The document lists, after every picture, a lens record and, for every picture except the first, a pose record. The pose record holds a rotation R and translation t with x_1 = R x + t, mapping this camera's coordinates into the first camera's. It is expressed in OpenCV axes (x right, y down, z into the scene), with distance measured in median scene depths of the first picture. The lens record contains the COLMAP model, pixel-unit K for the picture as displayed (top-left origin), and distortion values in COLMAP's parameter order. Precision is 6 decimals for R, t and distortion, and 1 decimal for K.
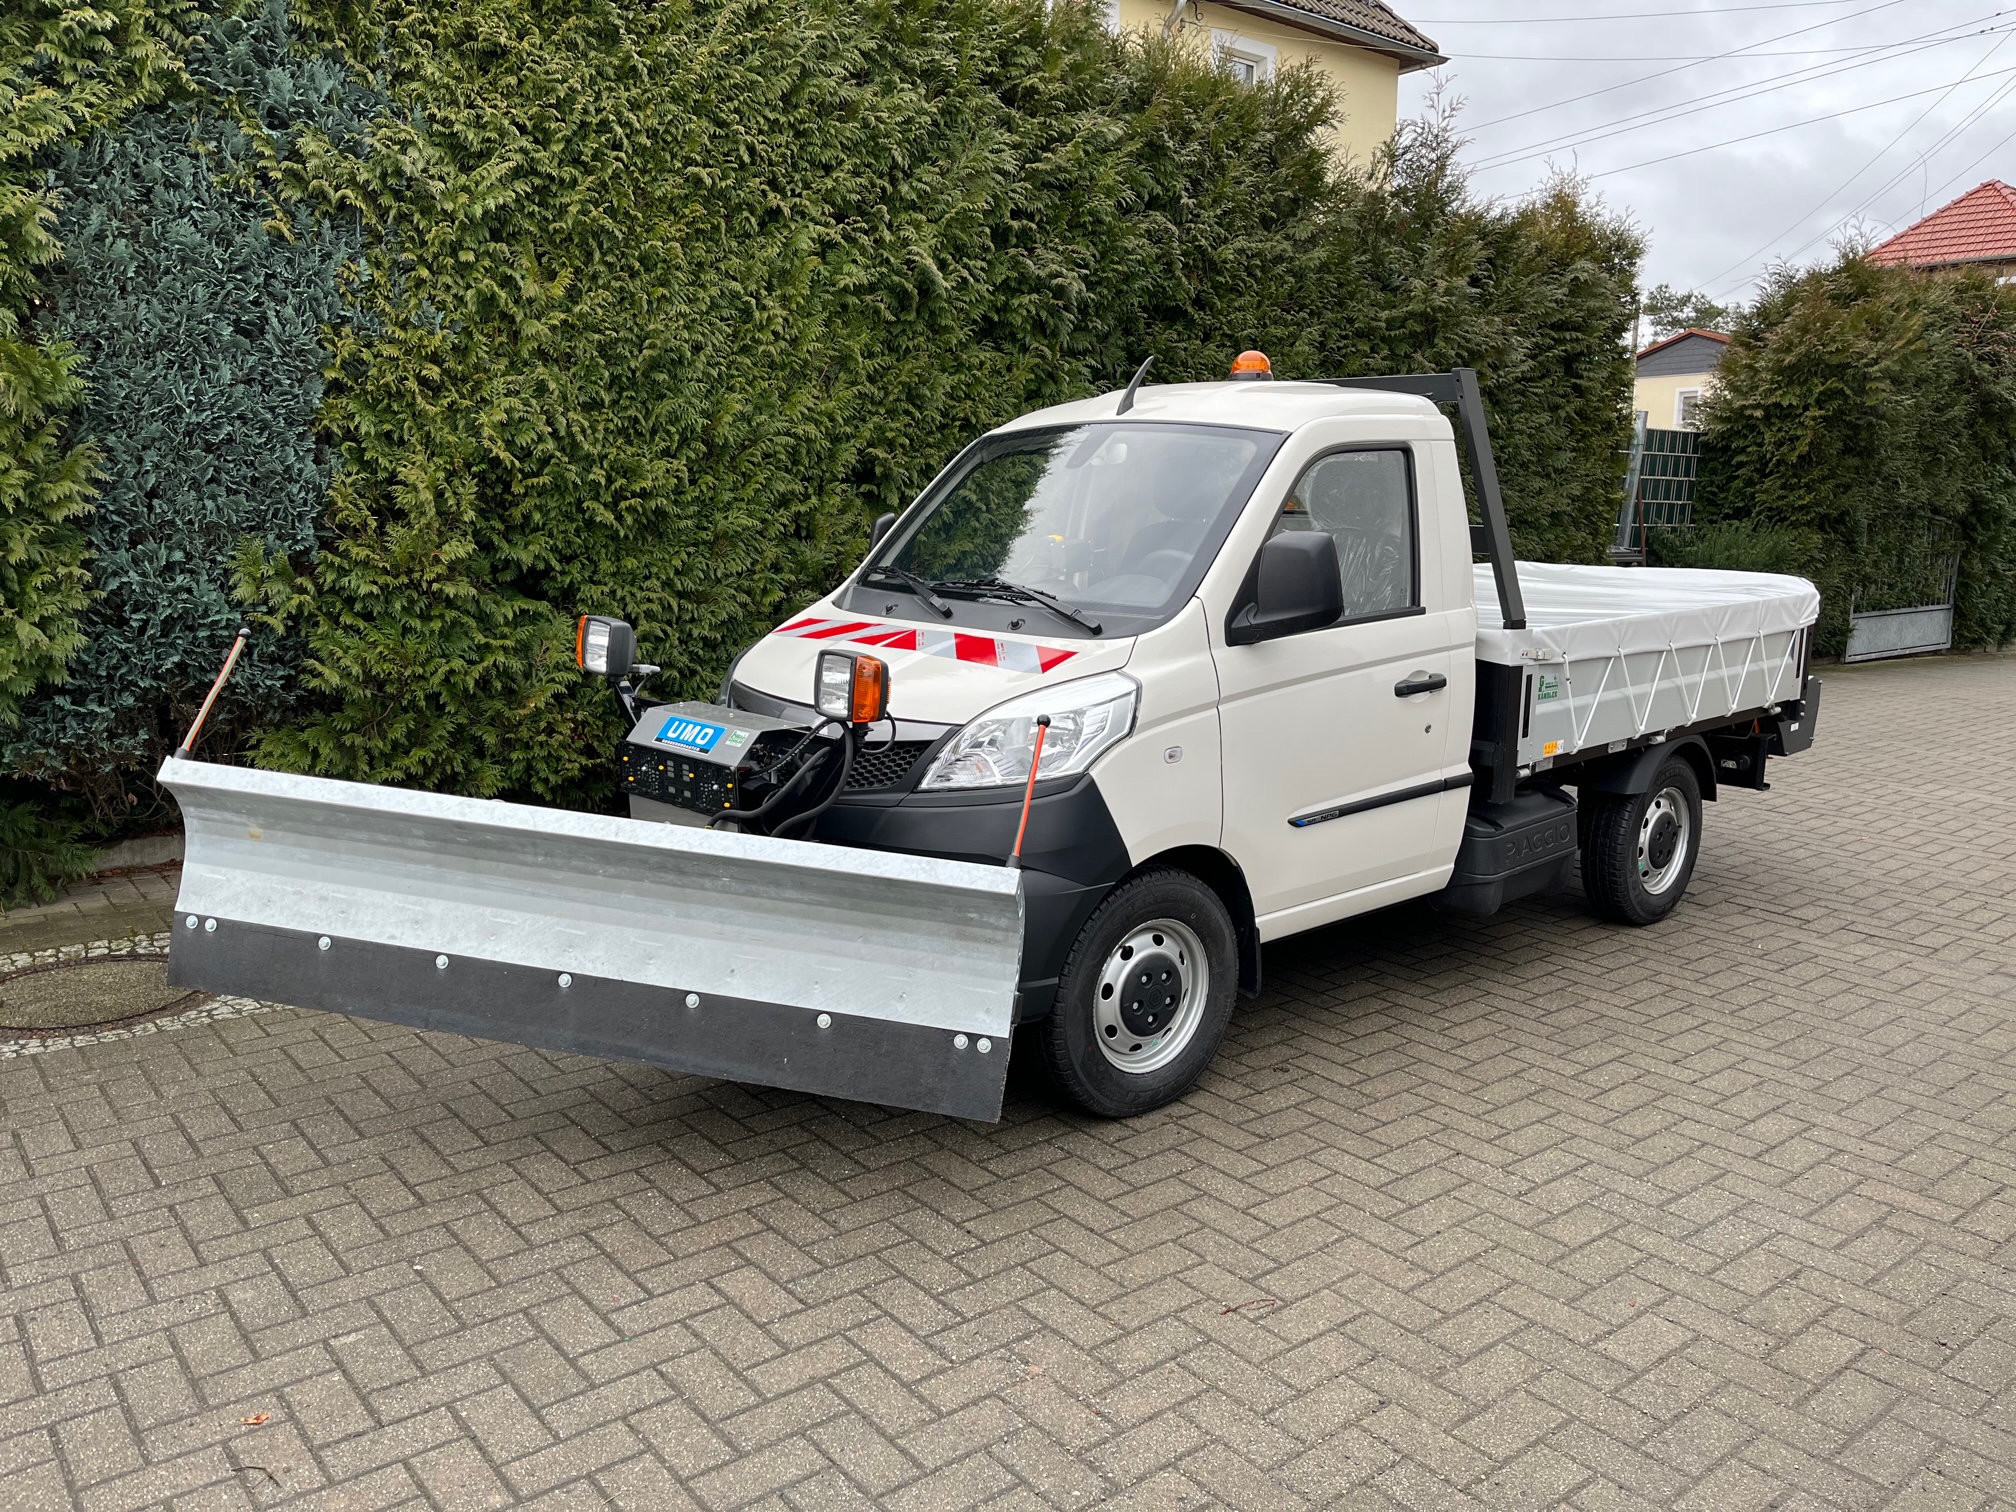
lens RADIAL K [[1518.8, 0, 1008.0], [0, 1518.8, 756.0], [0, 0, 1]] dist [0.075441, -0.115665]
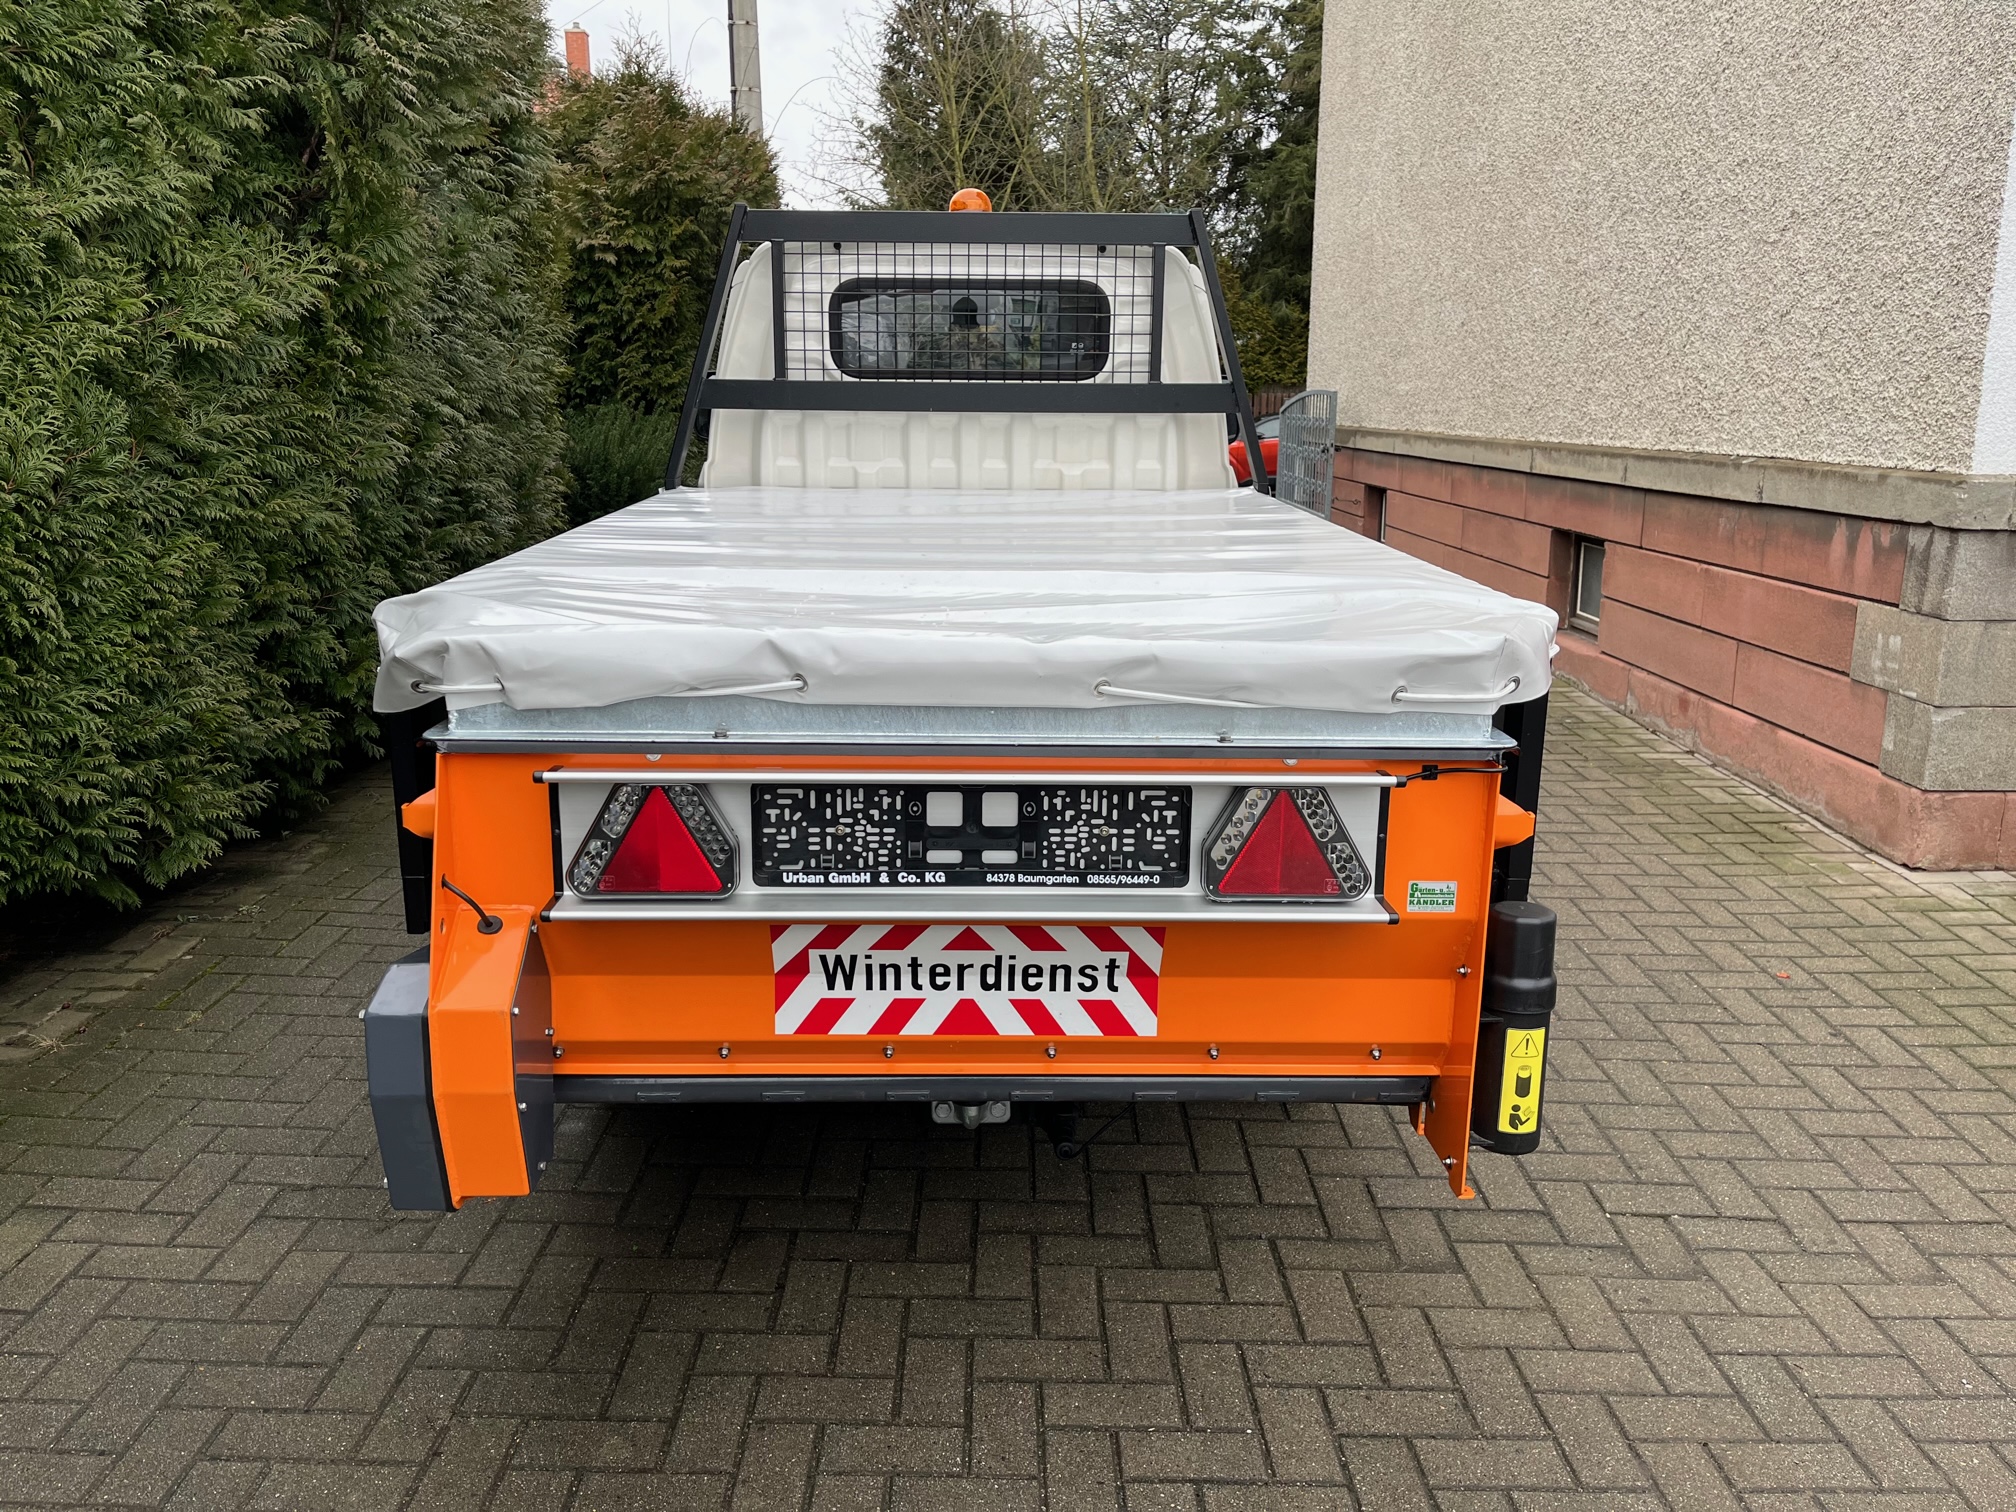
lens RADIAL K [[1516.6, 0, 1010.5], [0, 1516.6, 761.9], [0, 0, 1]] dist [0.063054, -0.093499]
pose [[0.627603, -0.185066, 0.756217, 0.011006], [0.123692, 0.982701, 0.137838, -0.141480], [-0.768645, 0.007030, 0.639637, 0.873057]]
